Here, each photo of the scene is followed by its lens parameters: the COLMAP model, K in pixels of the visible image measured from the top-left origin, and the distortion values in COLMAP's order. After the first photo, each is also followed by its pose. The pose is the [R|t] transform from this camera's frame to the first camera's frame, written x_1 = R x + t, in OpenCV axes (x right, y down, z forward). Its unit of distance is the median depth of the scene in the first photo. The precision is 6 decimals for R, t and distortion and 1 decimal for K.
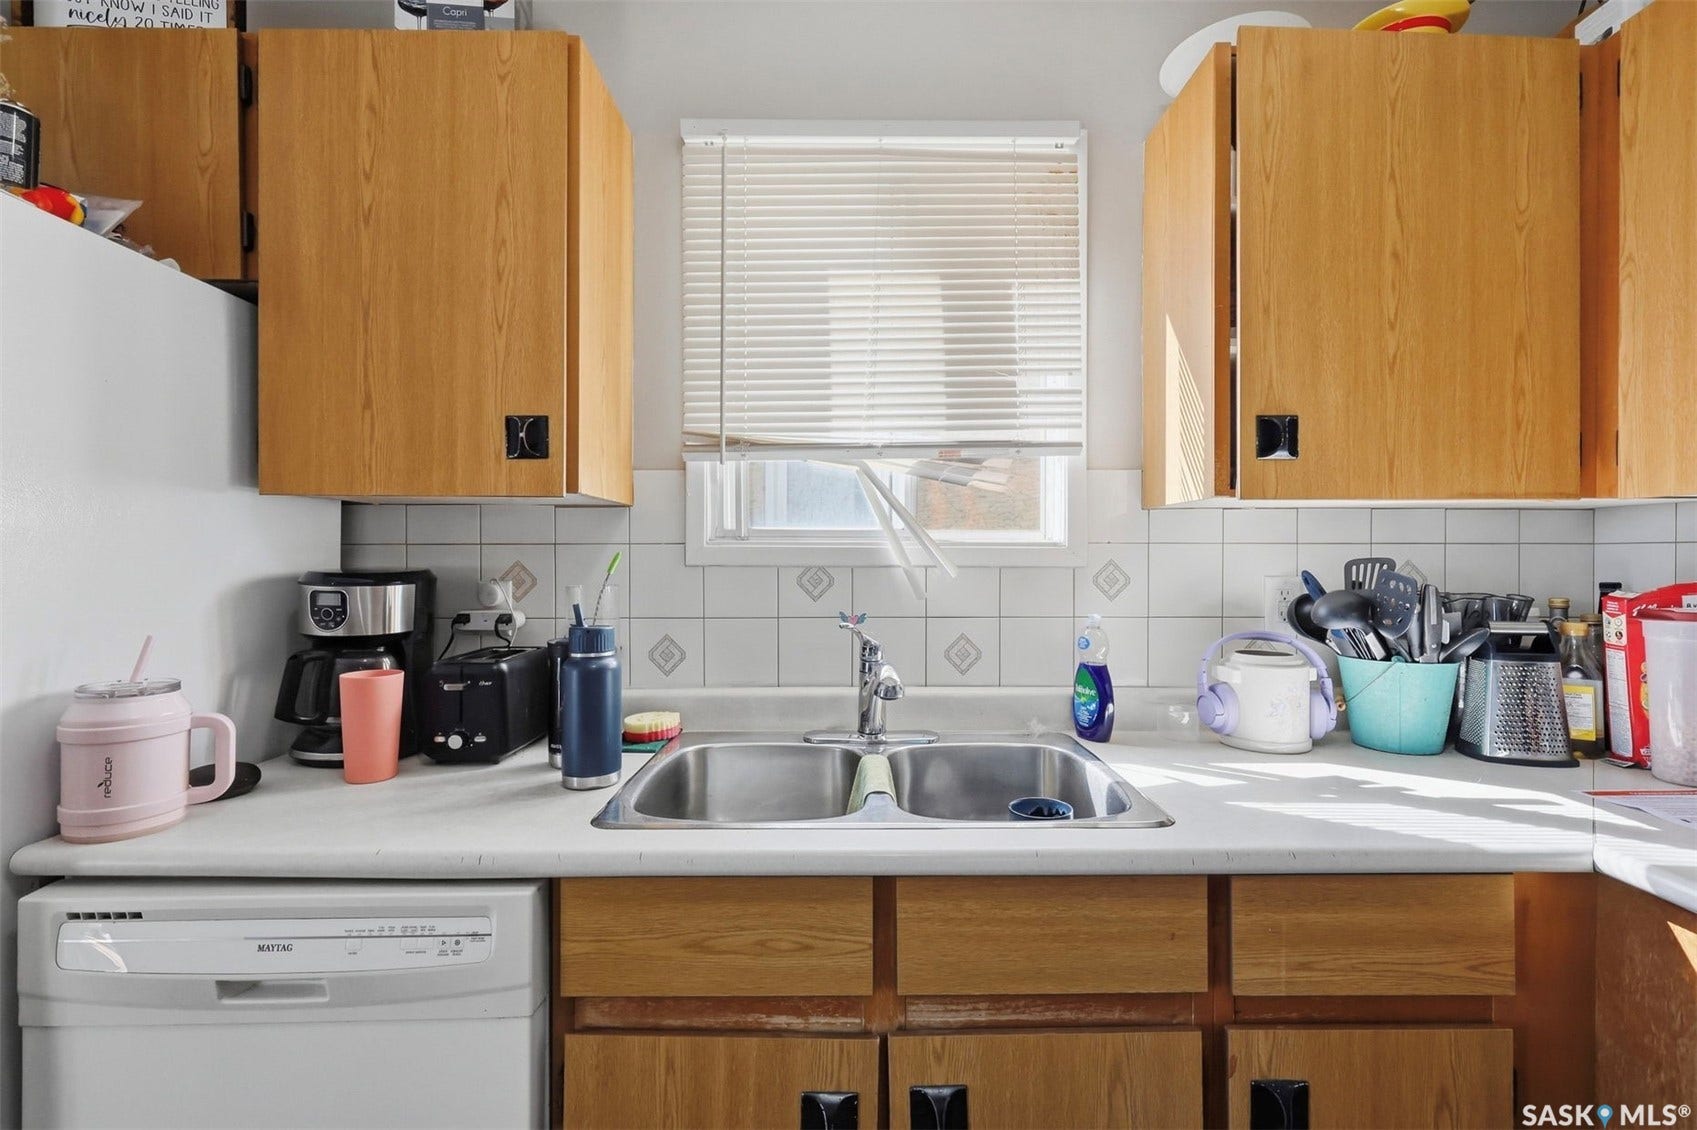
lens RADIAL K [[739.7, 0, 856.3], [0, 739.7, 561.1], [0, 0, 1]] dist [-0.004924, 0.001358]
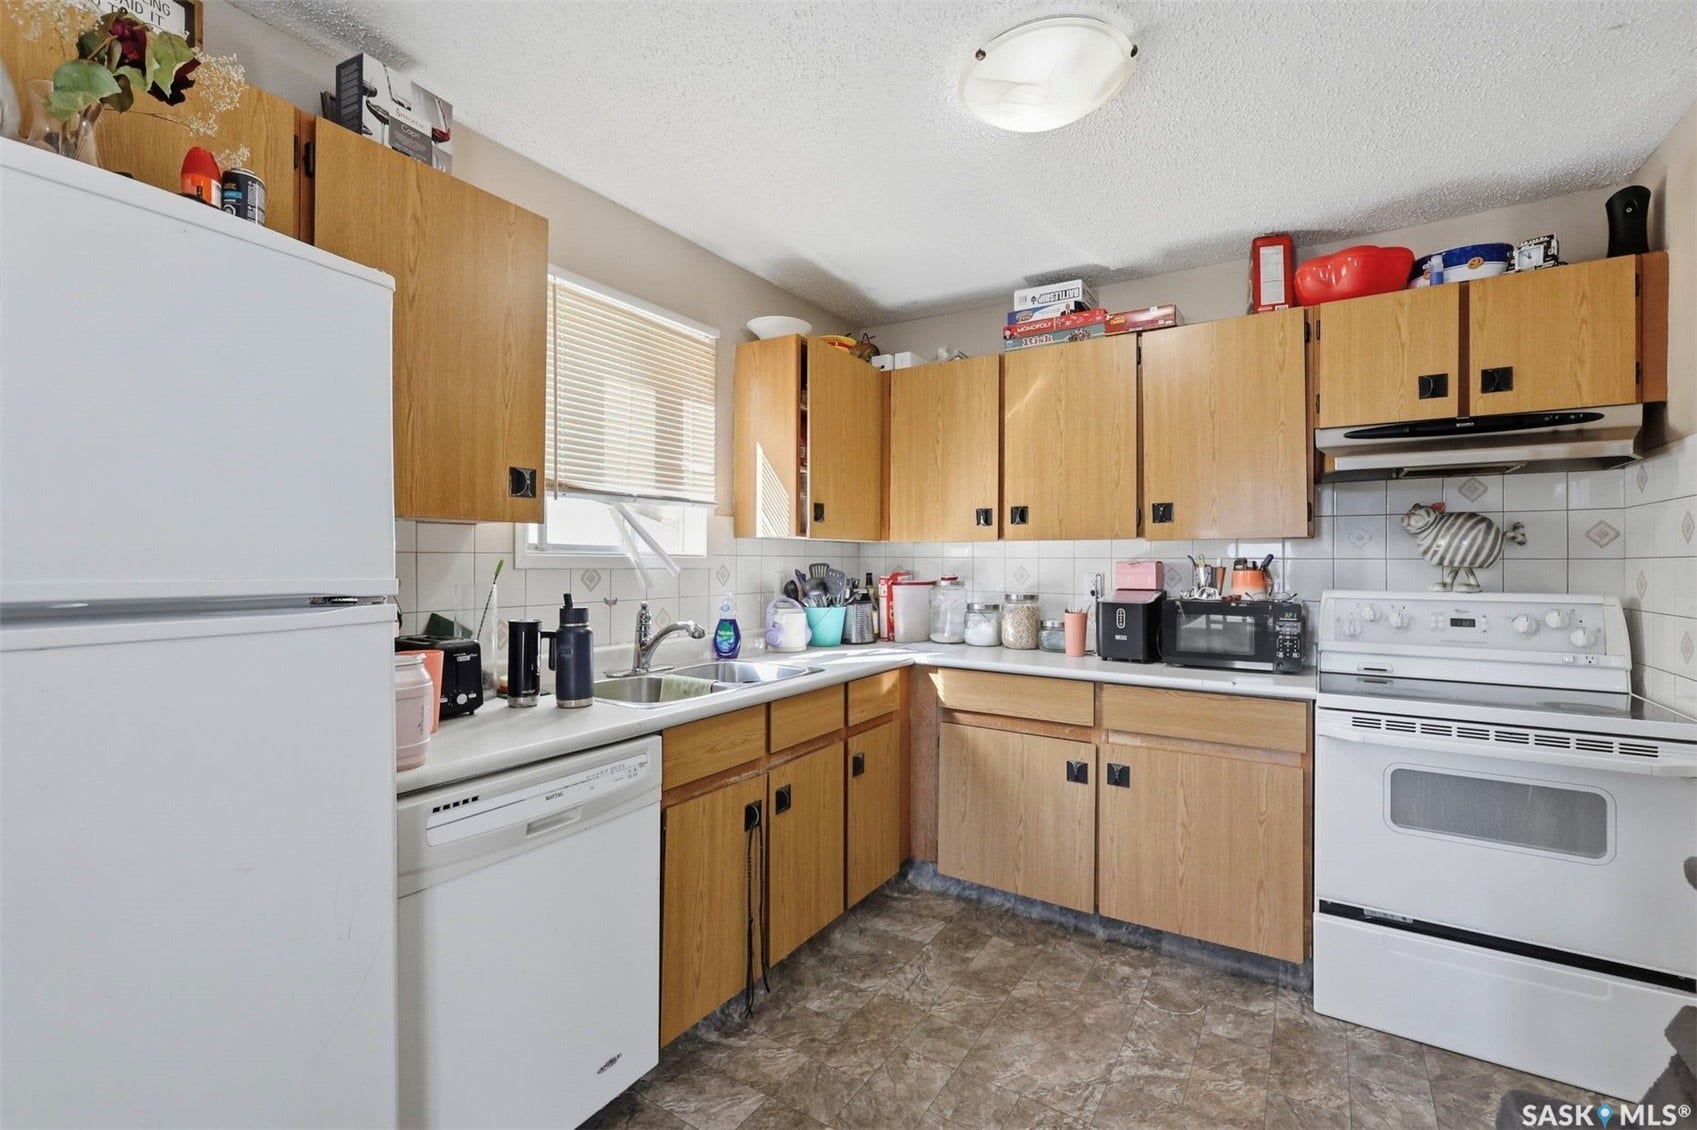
lens RADIAL K [[739.7, 0, 839.4], [0, 739.7, 562.3], [0, 0, 1]] dist [-0.004924, 0.001358]
pose [[0.547257, -0.000180, 0.836965, -1.266662], [0.001210, 0.999999, -0.000576, -0.006018], [-0.836964, 0.001328, 0.547257, -0.323386]]
